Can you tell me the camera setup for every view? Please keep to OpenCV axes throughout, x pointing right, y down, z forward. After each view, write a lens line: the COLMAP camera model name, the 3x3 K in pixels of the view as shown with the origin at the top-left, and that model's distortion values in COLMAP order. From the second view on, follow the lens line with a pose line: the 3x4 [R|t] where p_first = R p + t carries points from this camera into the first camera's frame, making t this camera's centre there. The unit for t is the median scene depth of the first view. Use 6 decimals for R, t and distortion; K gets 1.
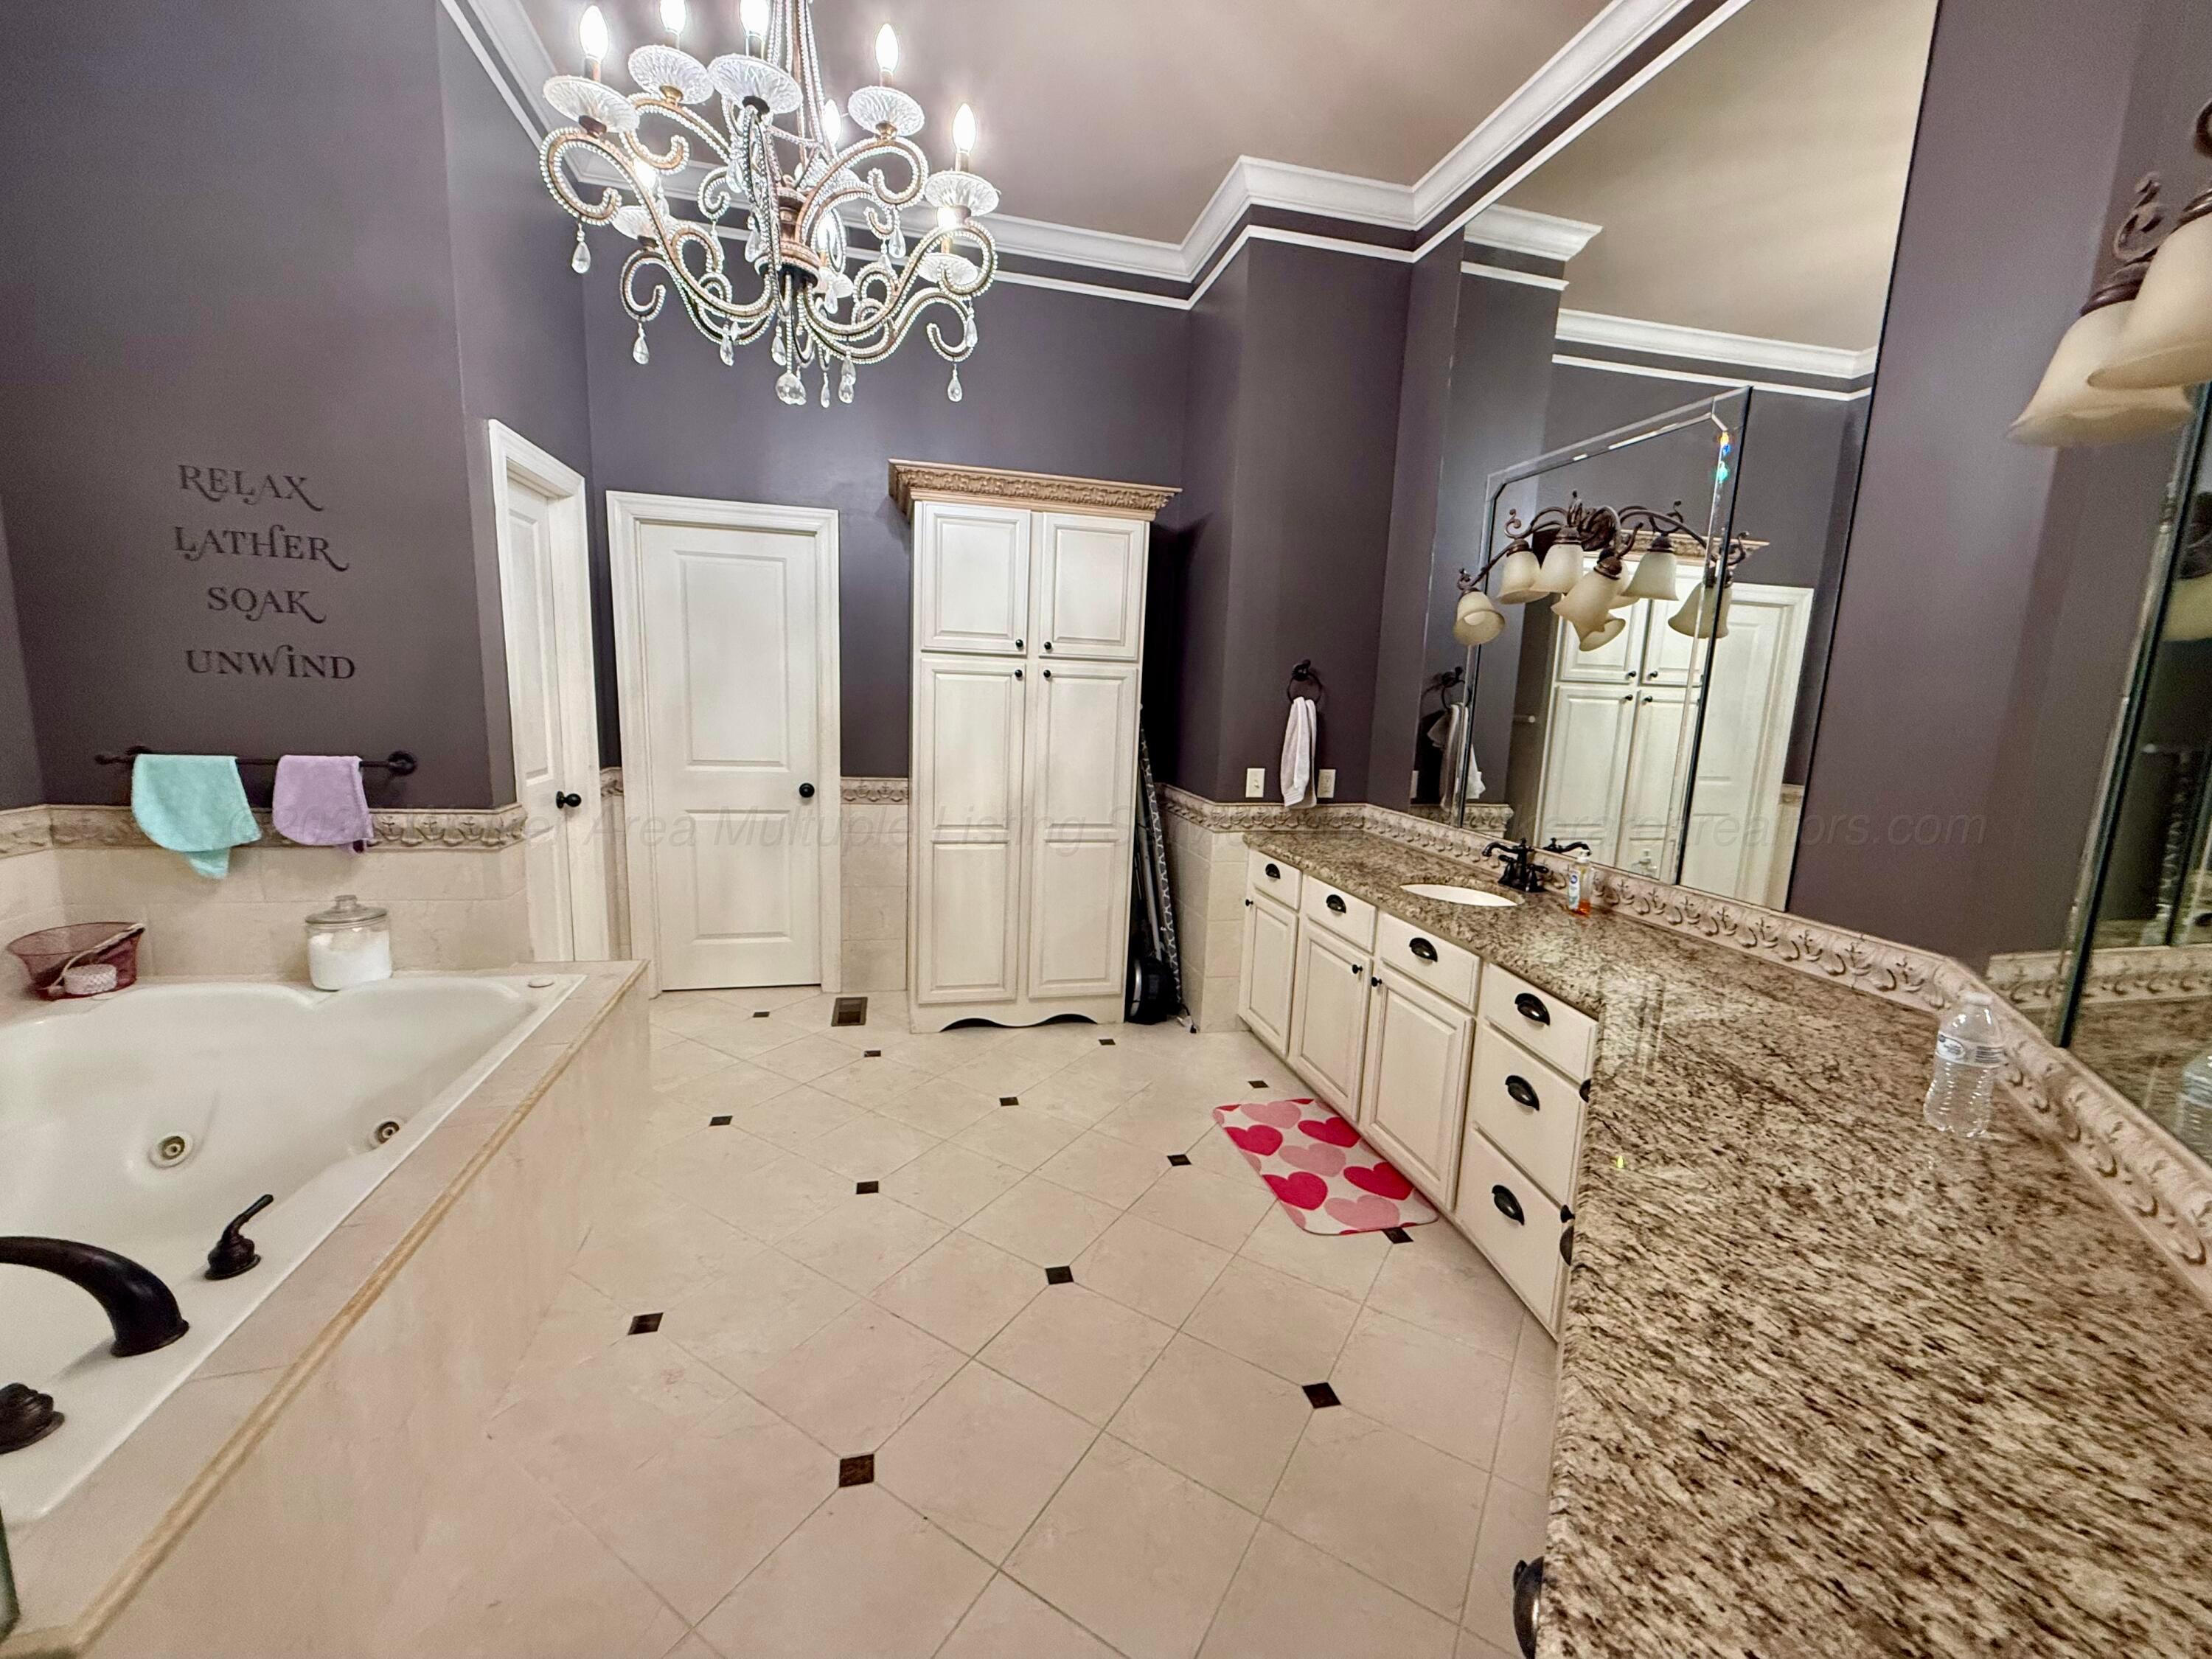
lens RADIAL K [[878.7, 0, 1103.1], [0, 878.7, 829.1], [0, 0, 1]] dist [-0.000068, -0.000673]
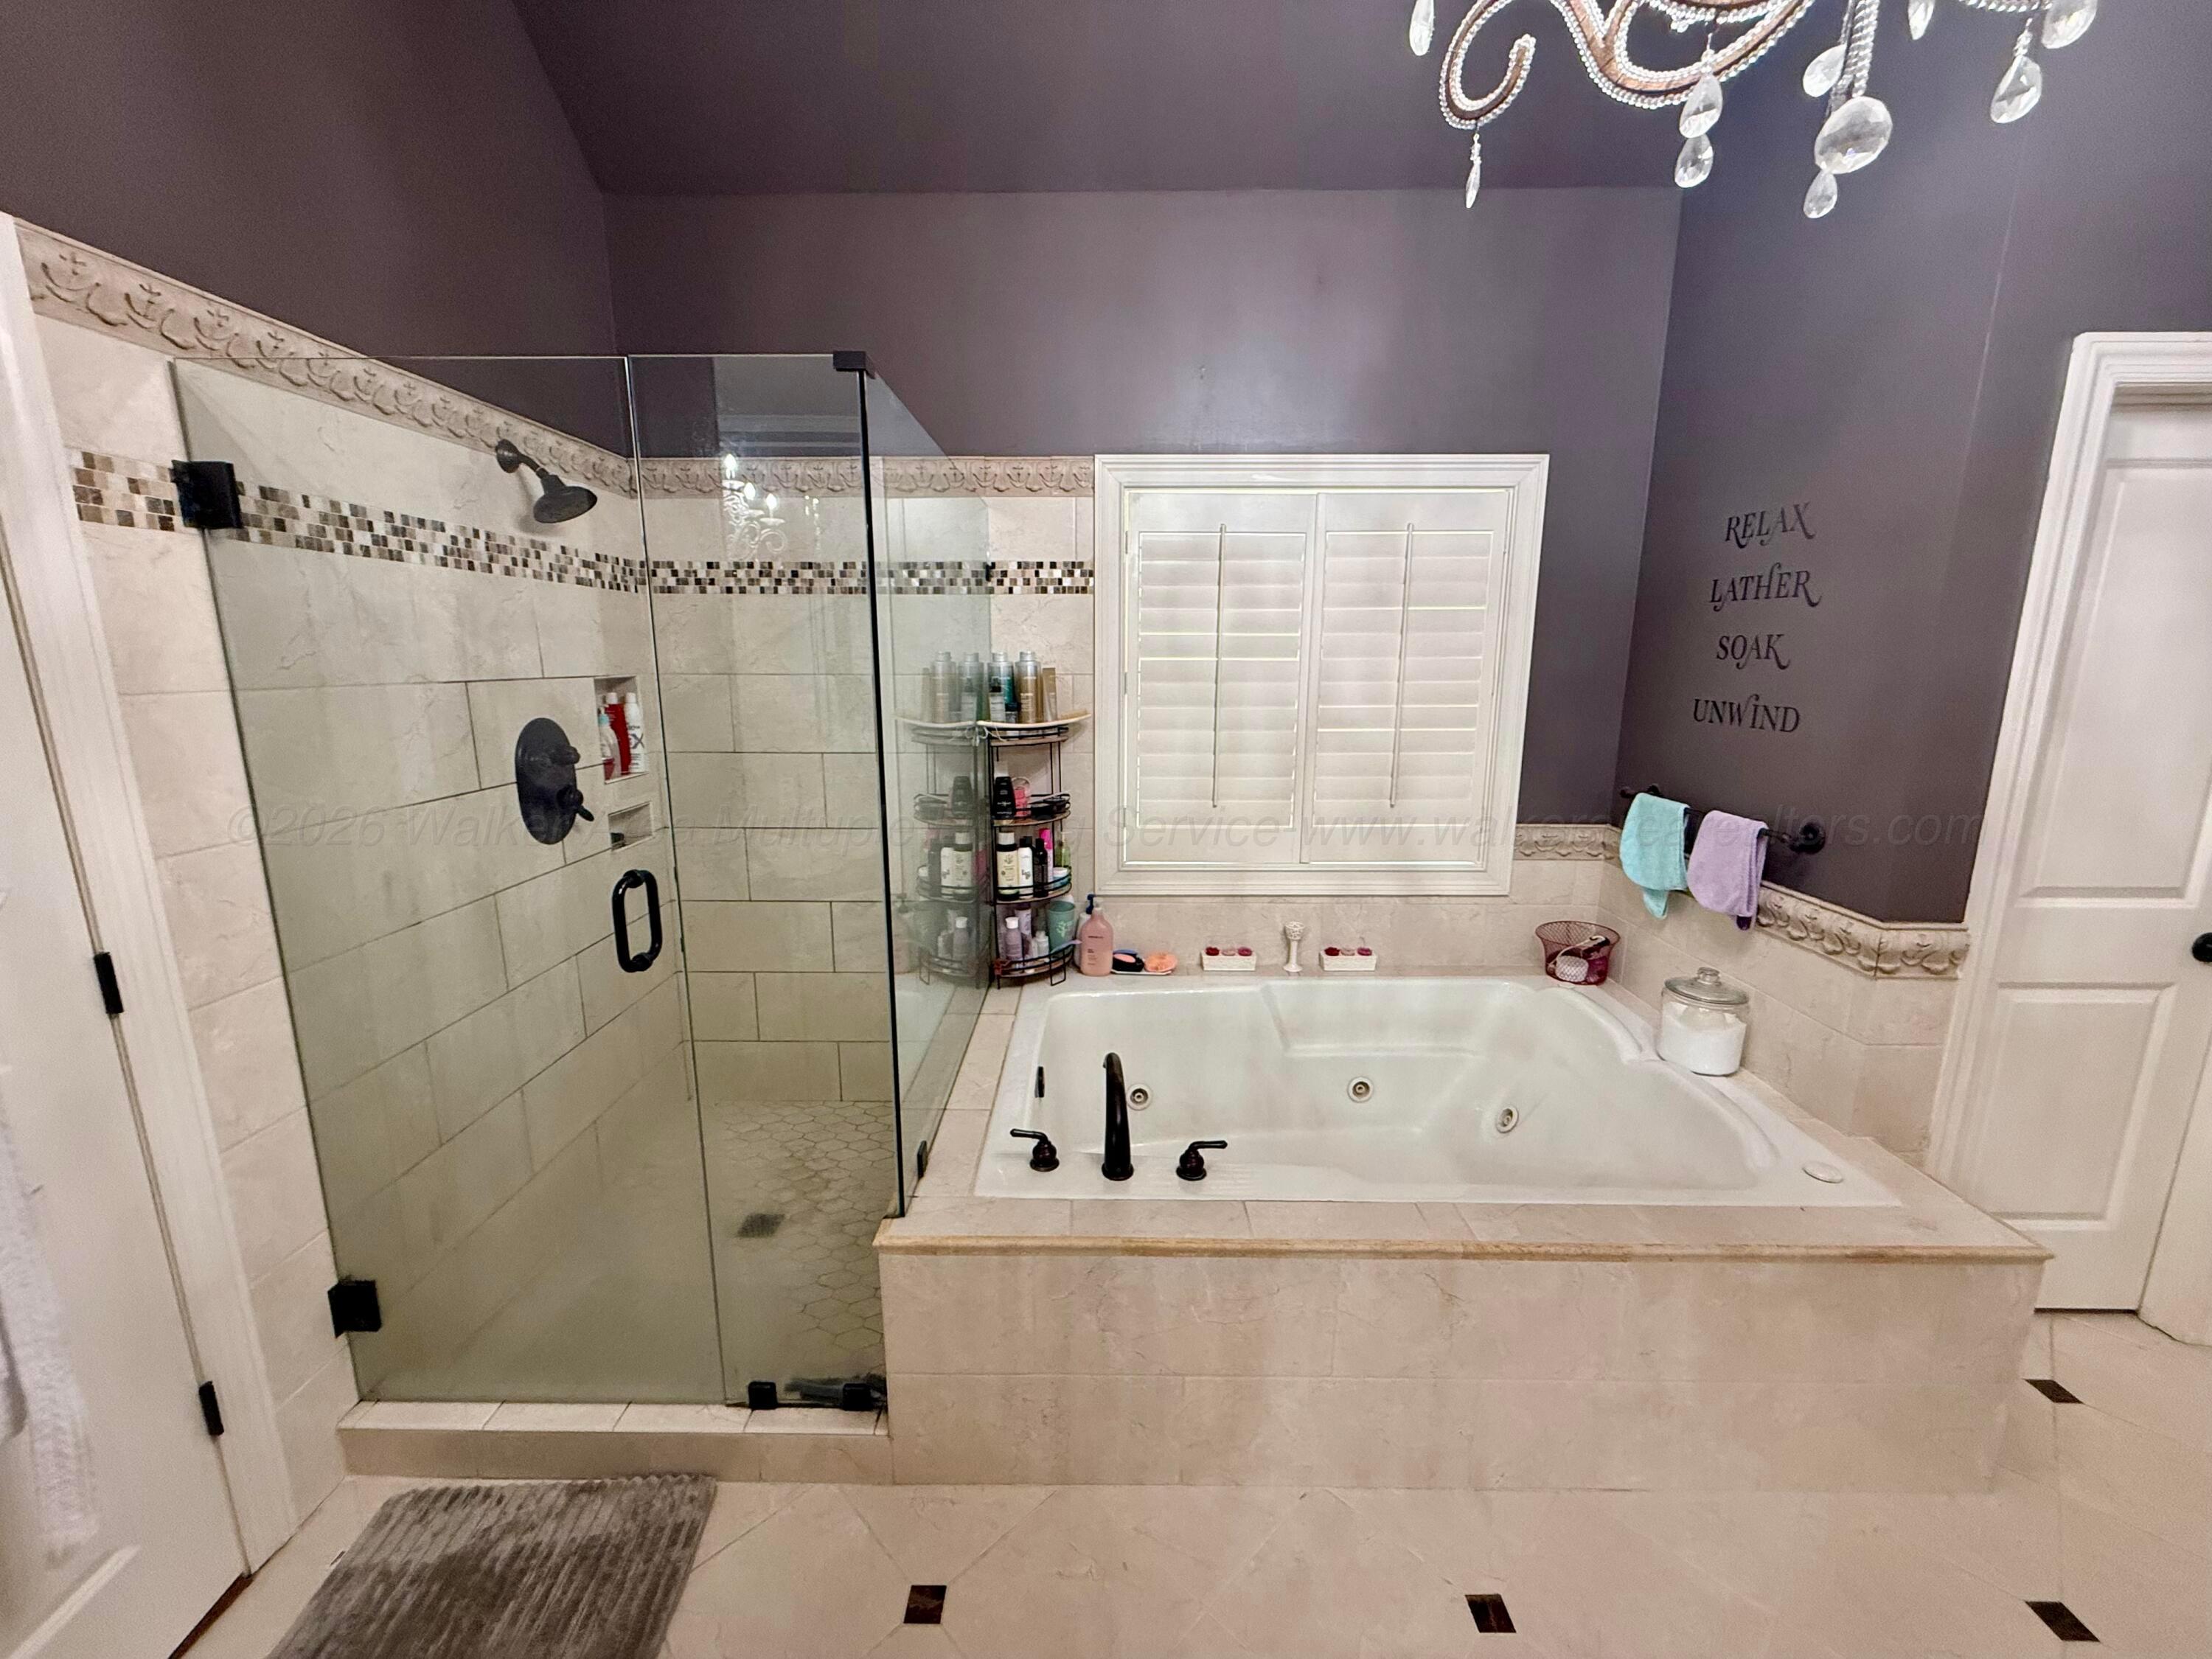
lens RADIAL K [[878.7, 0, 1102.0], [0, 878.7, 832.8], [0, 0, 1]] dist [-0.000068, -0.000673]
pose [[-0.242810, 0.151661, -0.958145, 0.140537], [-0.166542, 0.966522, 0.195192, -0.136081], [0.955671, 0.206966, -0.209423, 0.574421]]
